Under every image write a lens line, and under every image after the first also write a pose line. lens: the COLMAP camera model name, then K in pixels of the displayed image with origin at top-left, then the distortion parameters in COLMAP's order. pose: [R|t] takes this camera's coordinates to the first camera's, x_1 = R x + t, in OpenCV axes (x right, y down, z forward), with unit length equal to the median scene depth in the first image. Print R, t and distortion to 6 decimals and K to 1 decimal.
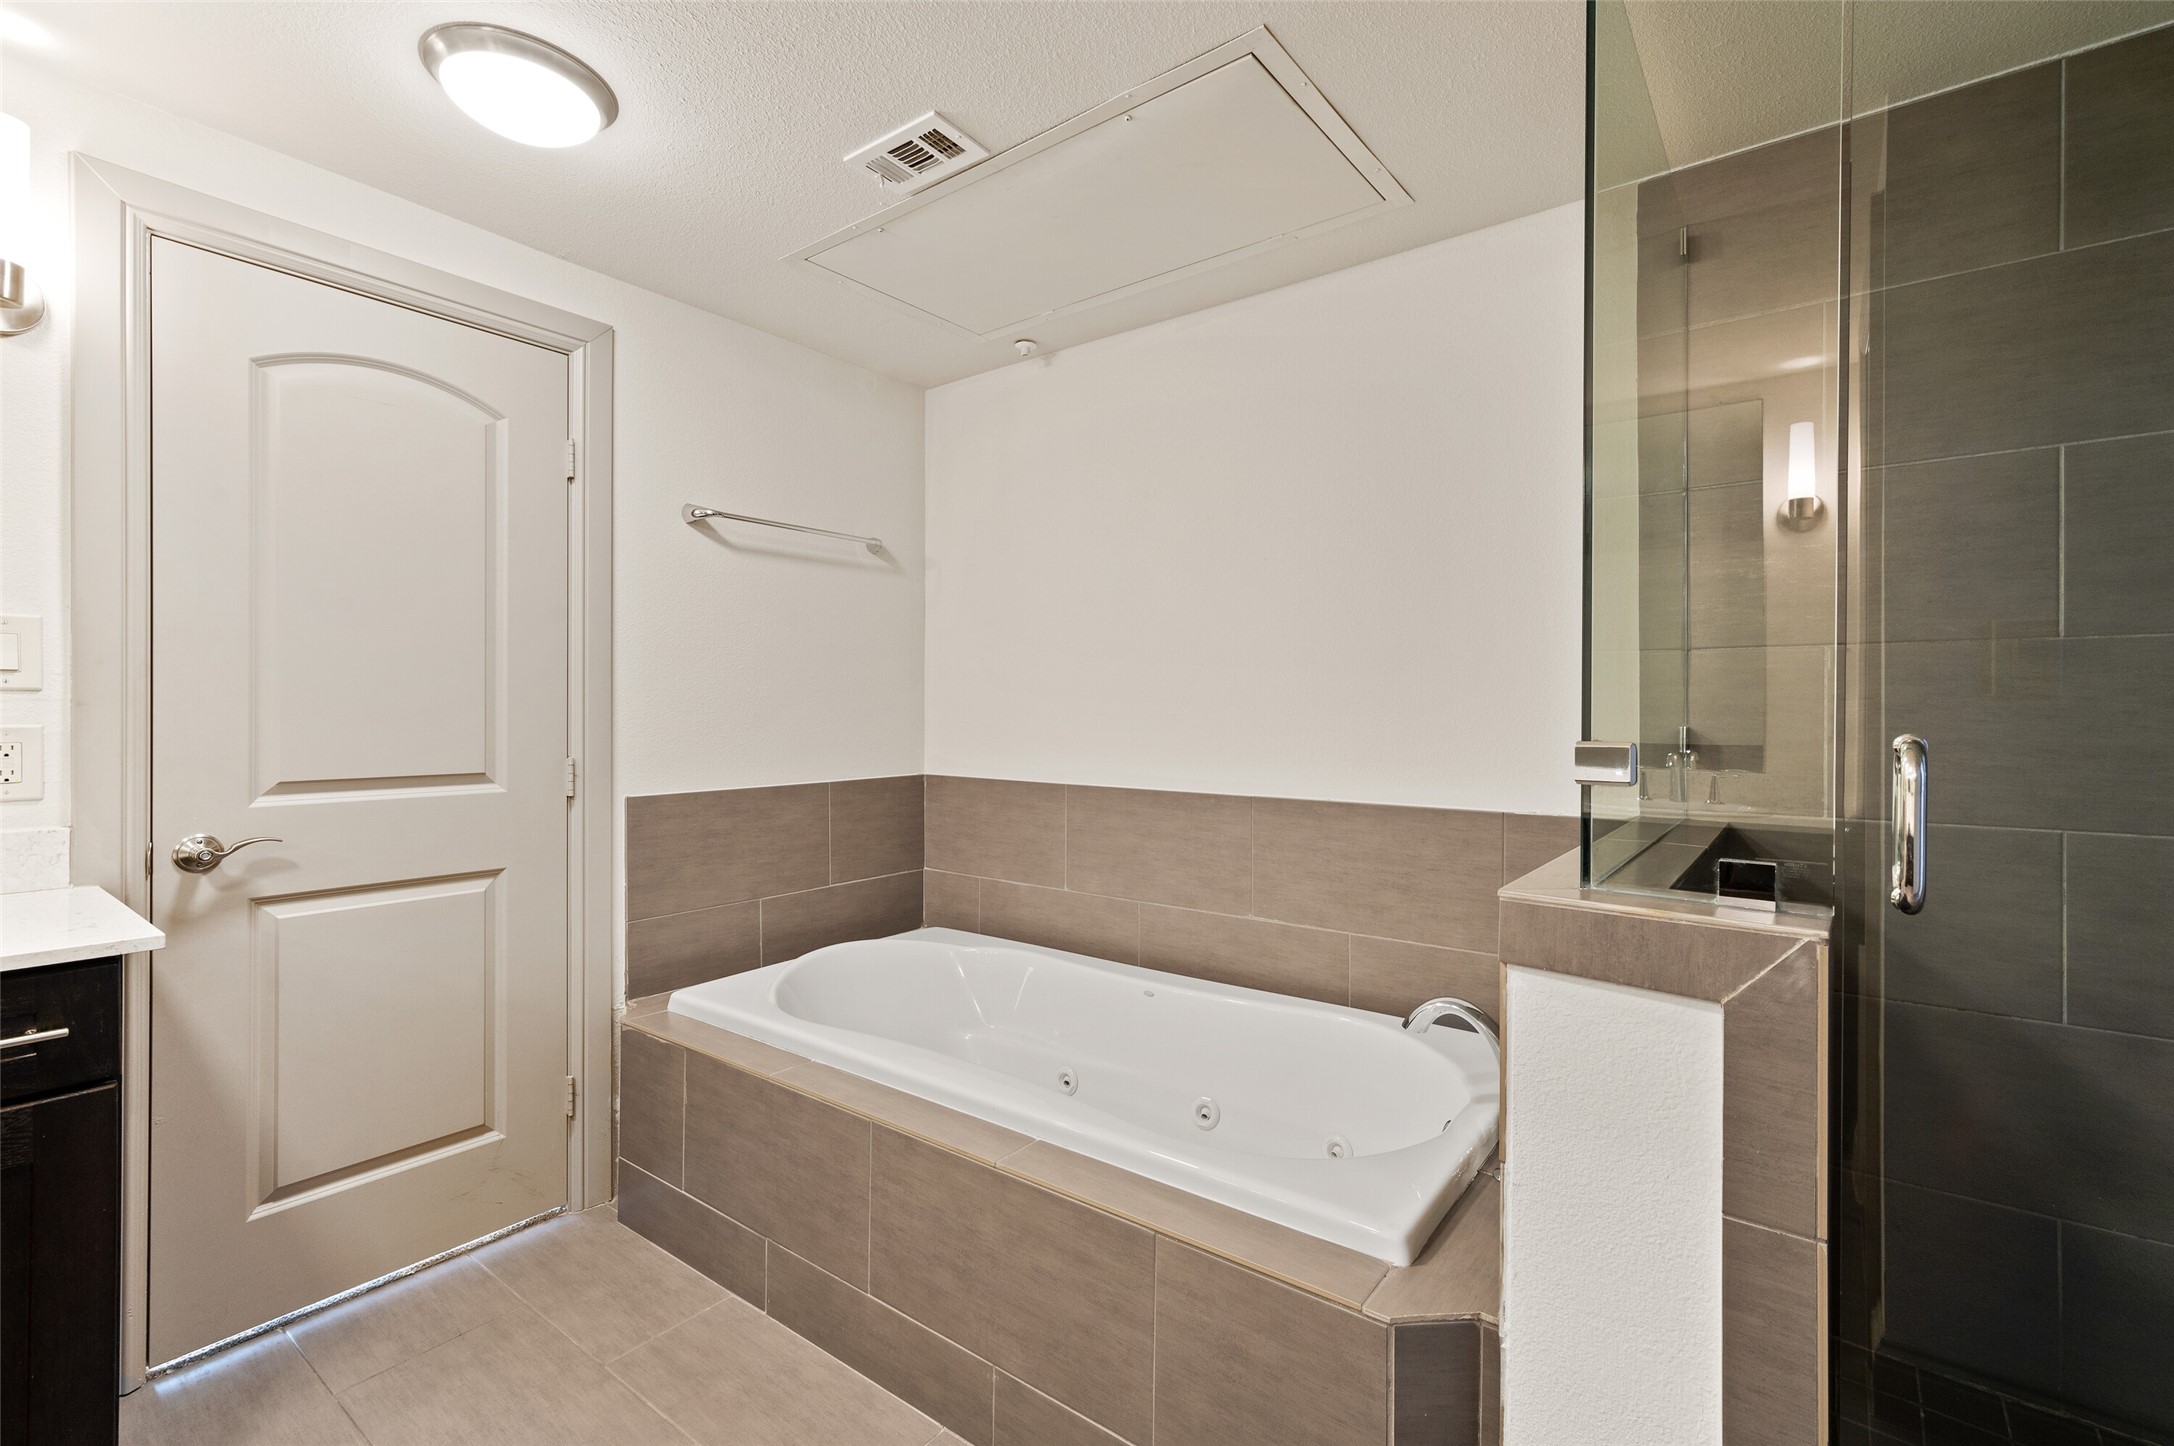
lens RADIAL K [[957.7, 0, 1101.5], [0, 957.7, 711.1], [0, 0, 1]] dist [-0.000024, 0.002176]
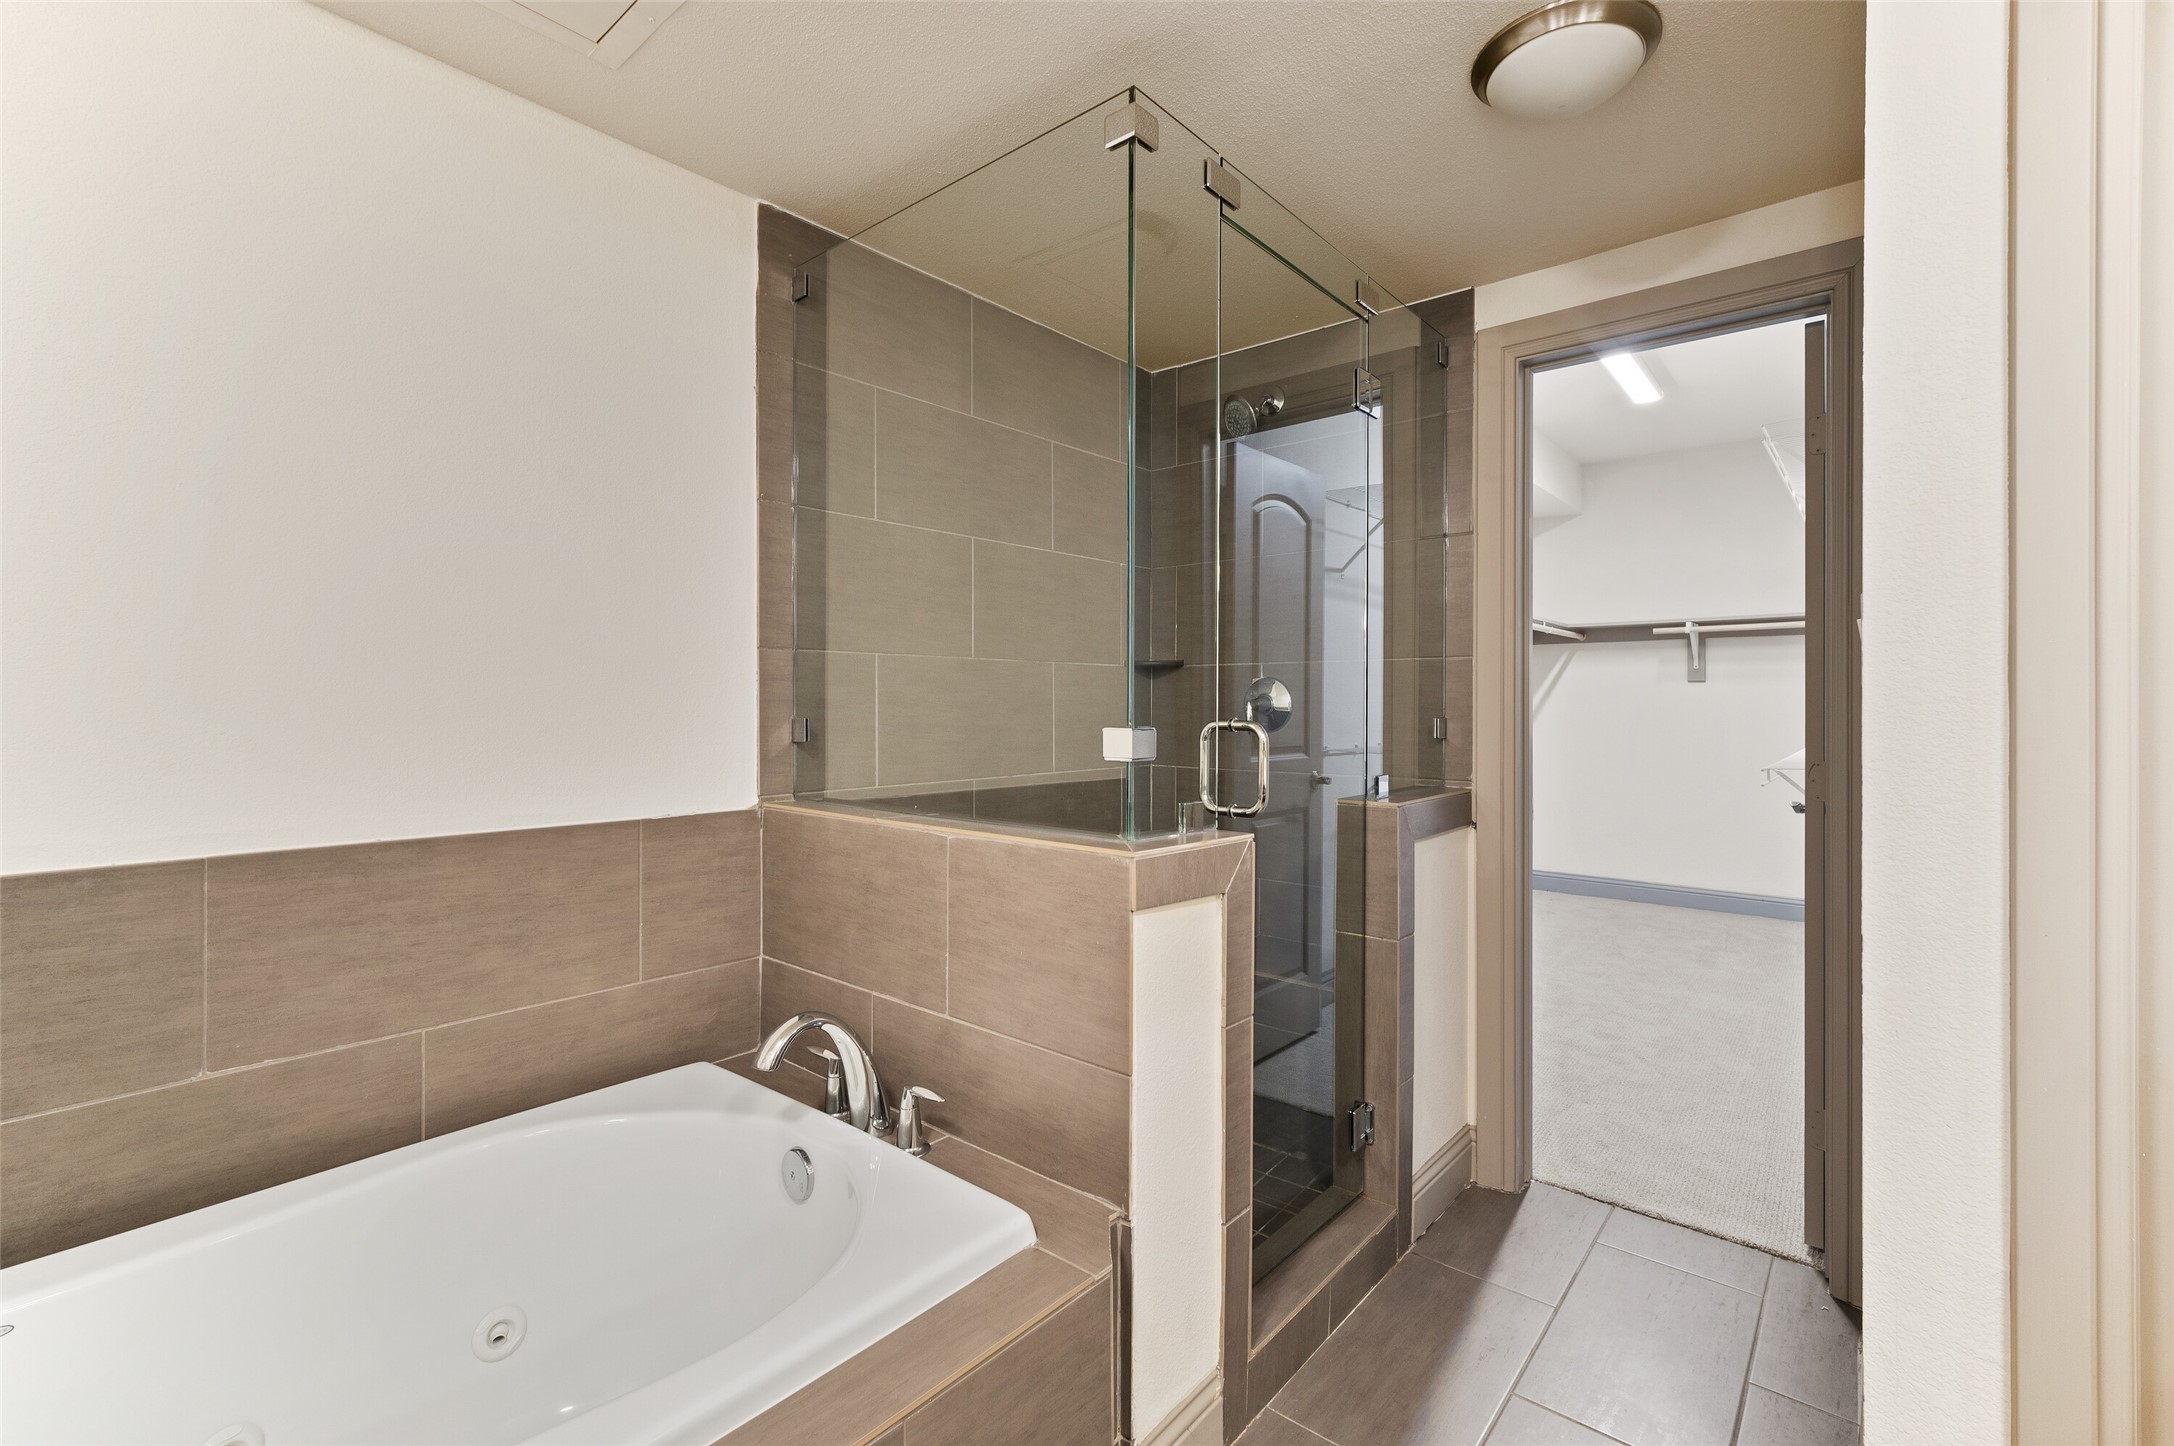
lens RADIAL K [[957.7, 0, 1081.1], [0, 957.7, 707.3], [0, 0, 1]] dist [-0.000024, 0.002176]
pose [[0.054675, -0.004558, 0.998494, -0.416823], [-0.000881, 0.999989, 0.004613, -0.001260], [-0.998504, -0.001132, 0.054670, 0.524546]]
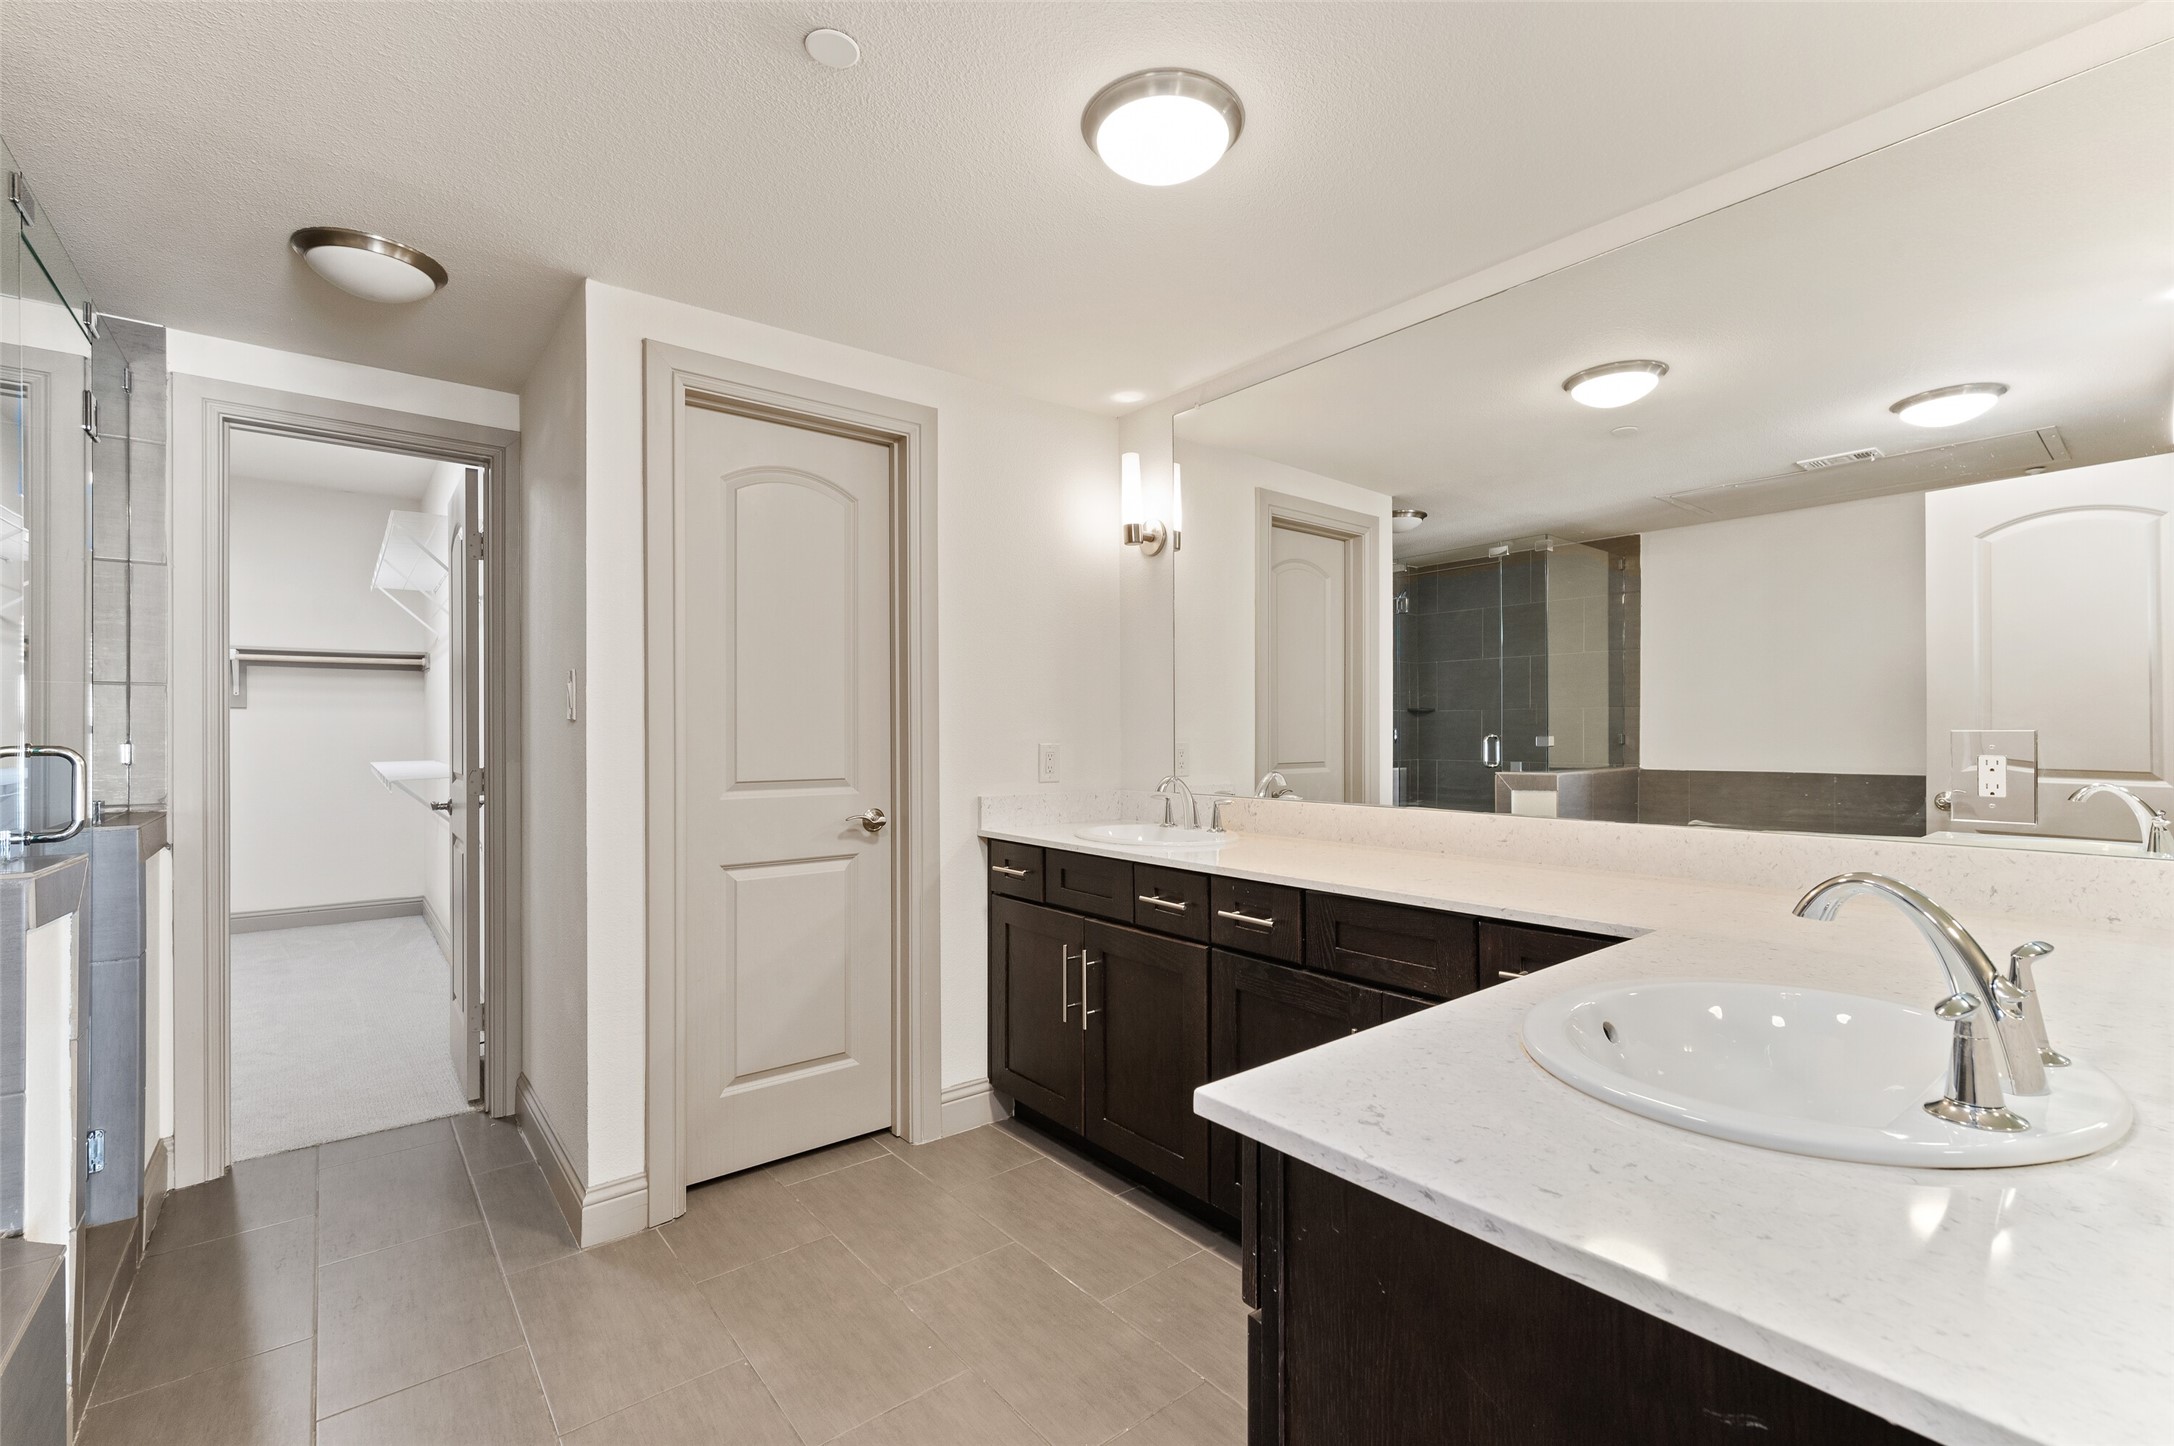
lens RADIAL K [[957.7, 0, 1083.4], [0, 957.7, 725.3], [0, 0, 1]] dist [-0.000024, 0.002176]
pose [[-0.966693, 0.003638, 0.255913, -0.648455], [0.002841, 0.999990, -0.003484, 0.001755], [-0.255923, -0.002641, -0.966693, 0.980071]]
